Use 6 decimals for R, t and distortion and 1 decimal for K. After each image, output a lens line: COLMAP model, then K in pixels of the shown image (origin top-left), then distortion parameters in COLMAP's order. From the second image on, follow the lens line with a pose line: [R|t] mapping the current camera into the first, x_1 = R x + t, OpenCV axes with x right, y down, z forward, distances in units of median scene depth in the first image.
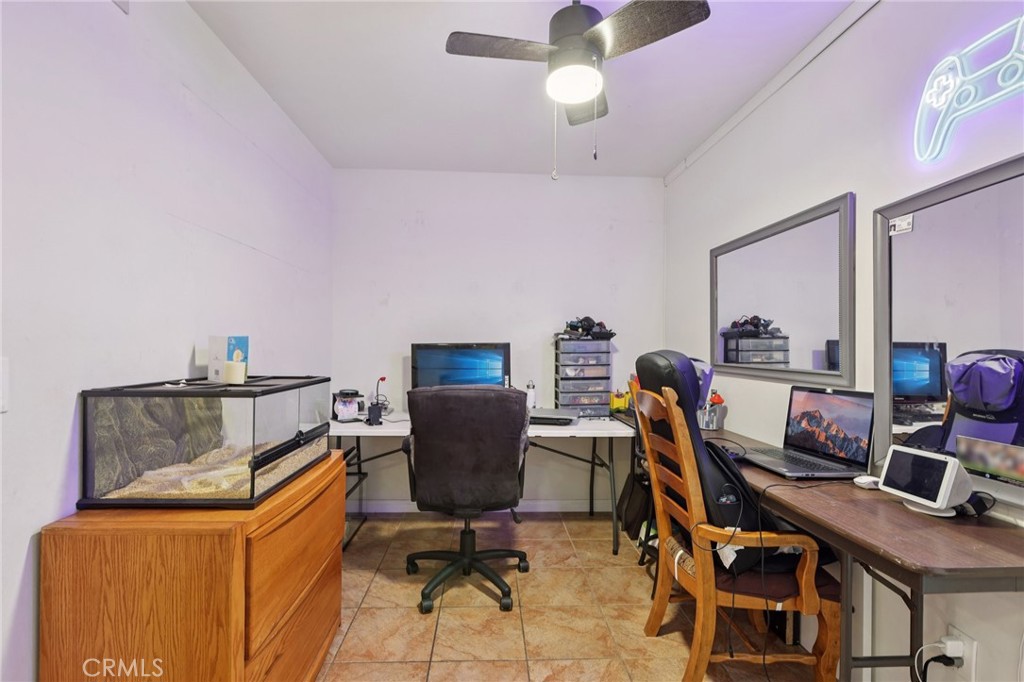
lens RADIAL K [[461.3, 0, 507.6], [0, 461.3, 345.9], [0, 0, 1]] dist [0.001345, -0.000873]
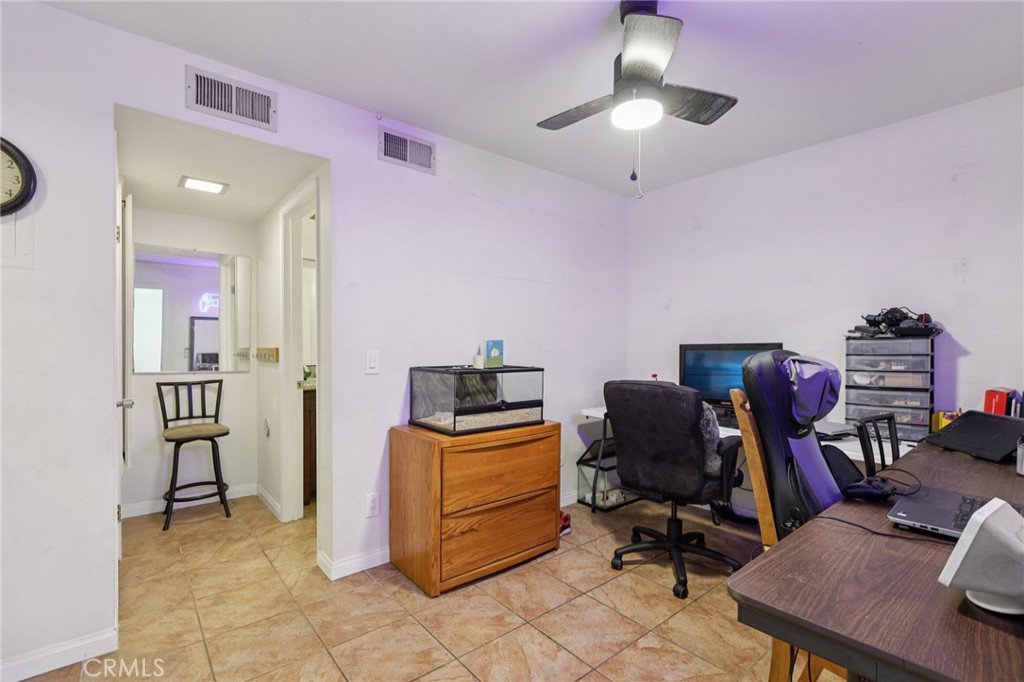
lens RADIAL K [[461.3, 0, 504.8], [0, 461.3, 343.5], [0, 0, 1]] dist [0.001345, -0.000873]
pose [[0.604734, -0.006987, -0.796397, 0.657704], [0.000041, 0.999962, -0.008741, 0.004129], [0.796428, 0.005253, 0.604711, 0.047056]]
